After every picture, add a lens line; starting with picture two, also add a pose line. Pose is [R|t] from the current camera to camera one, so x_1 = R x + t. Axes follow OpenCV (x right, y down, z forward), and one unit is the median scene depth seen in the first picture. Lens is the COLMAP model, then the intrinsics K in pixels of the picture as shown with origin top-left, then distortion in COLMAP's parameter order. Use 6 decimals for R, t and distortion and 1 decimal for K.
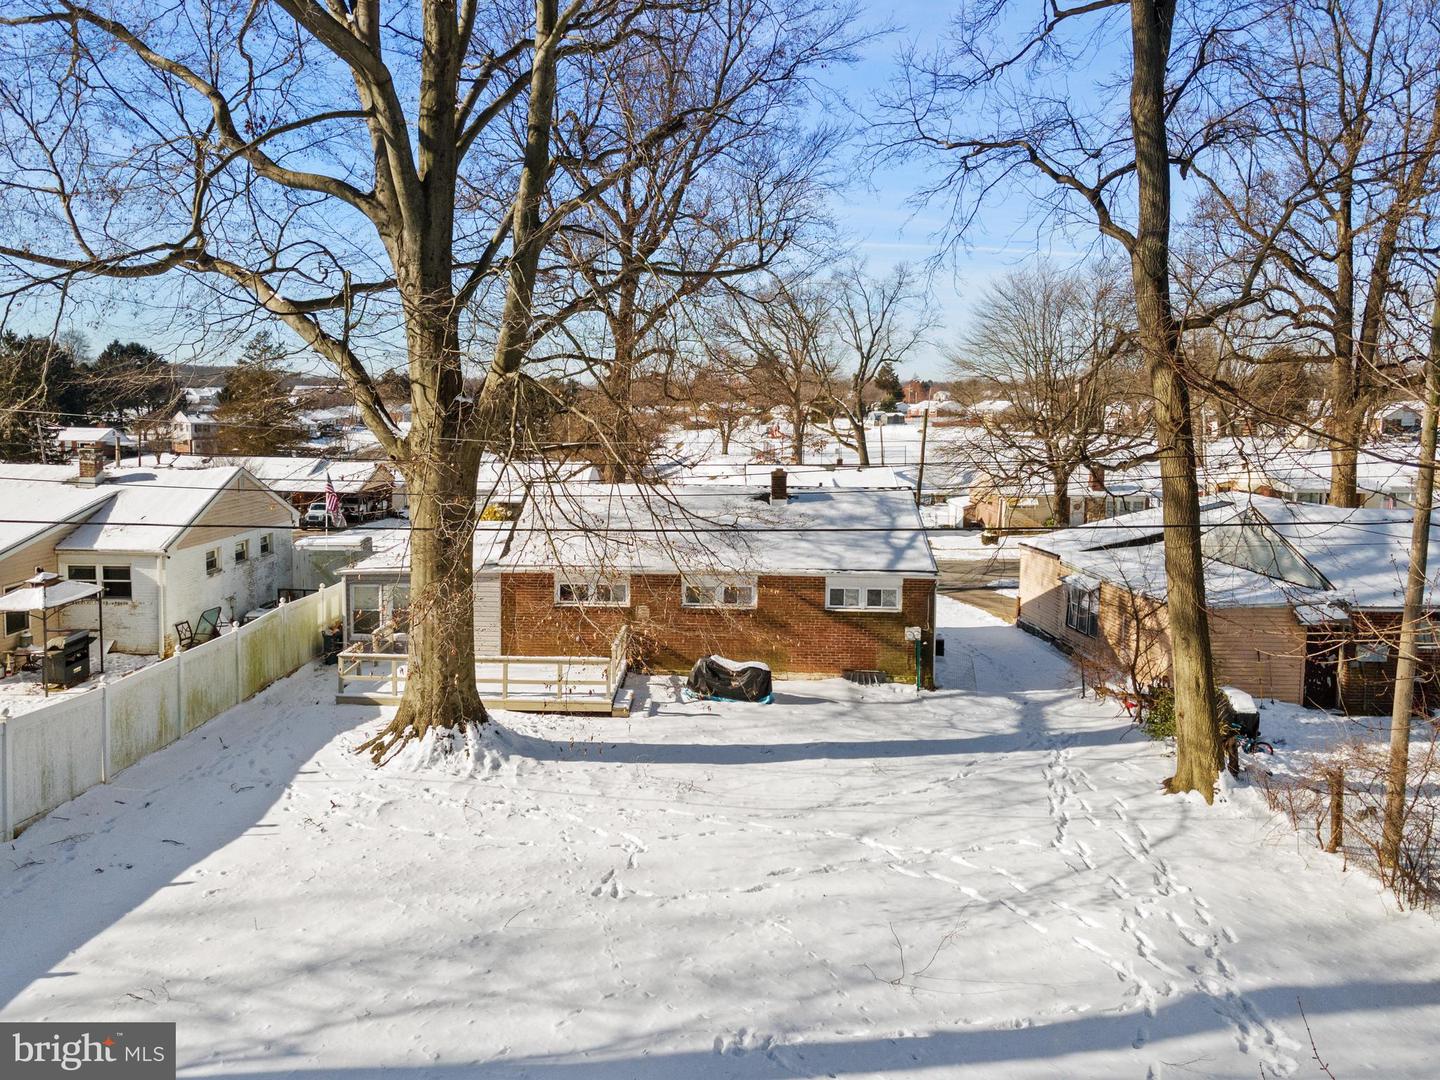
lens RADIAL K [[1098.8, 0, 714.8], [0, 1098.8, 466.9], [0, 0, 1]] dist [0.003761, -0.003681]
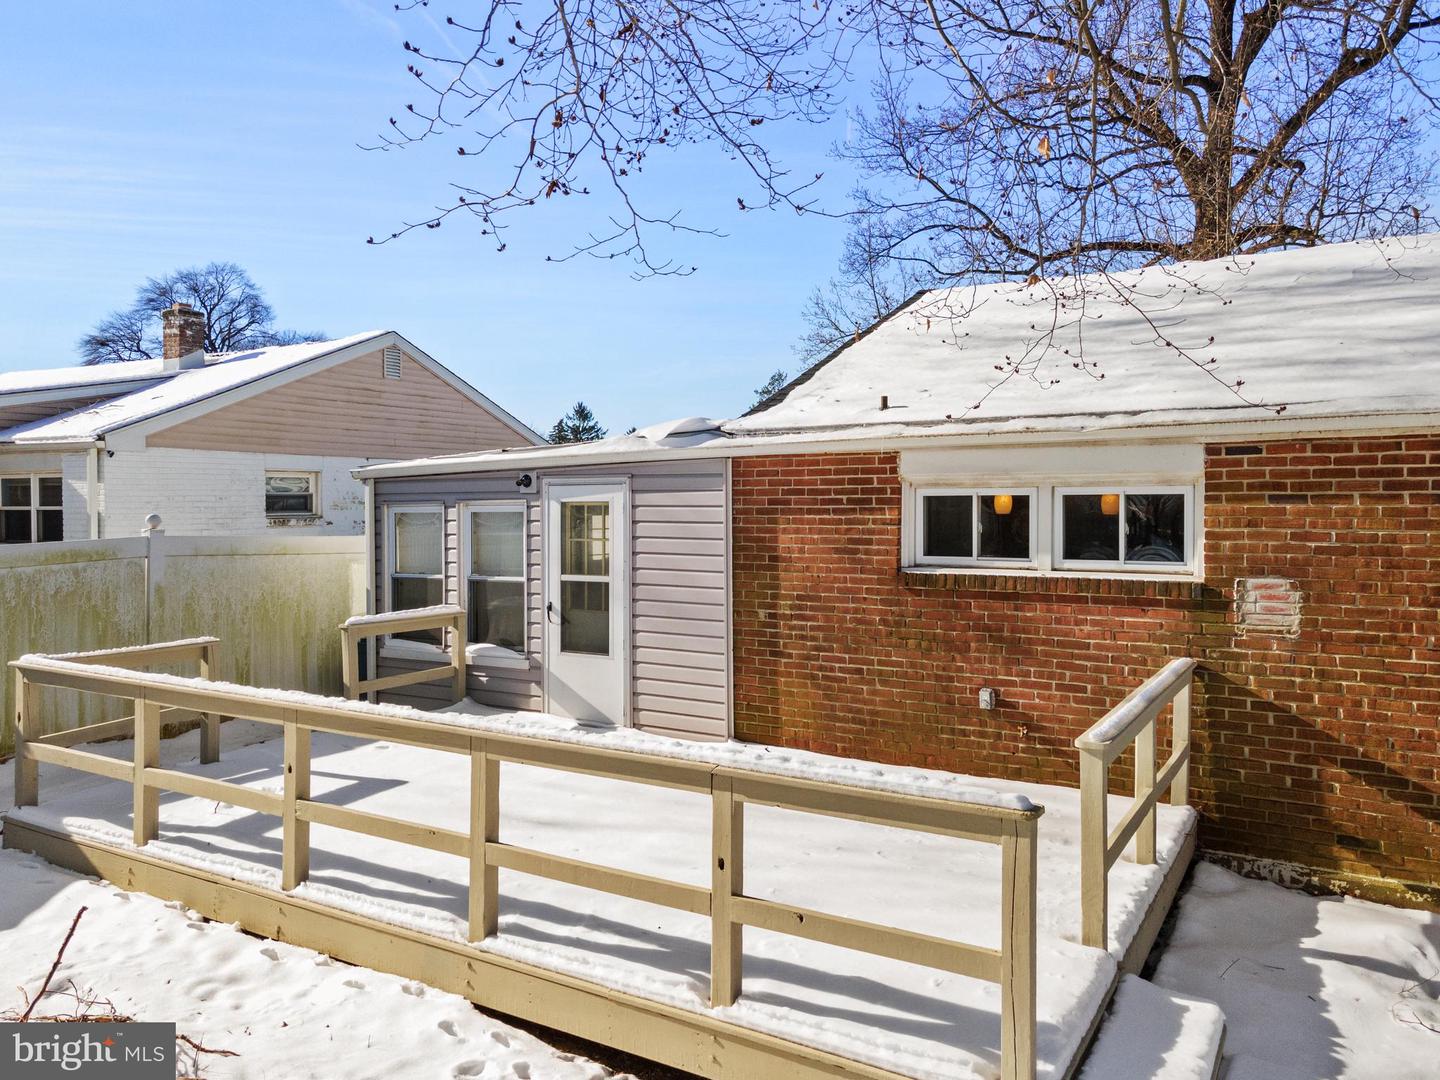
lens RADIAL K [[1063.6, 0, 695.0], [0, 1063.6, 514.0], [0, 0, 1]] dist [0.040915, -0.002706]
pose [[0.858084, -0.011819, -0.513374, -0.058945], [-0.016311, 0.998603, -0.050254, 0.141495], [0.513251, 0.051496, 0.856692, 0.834022]]
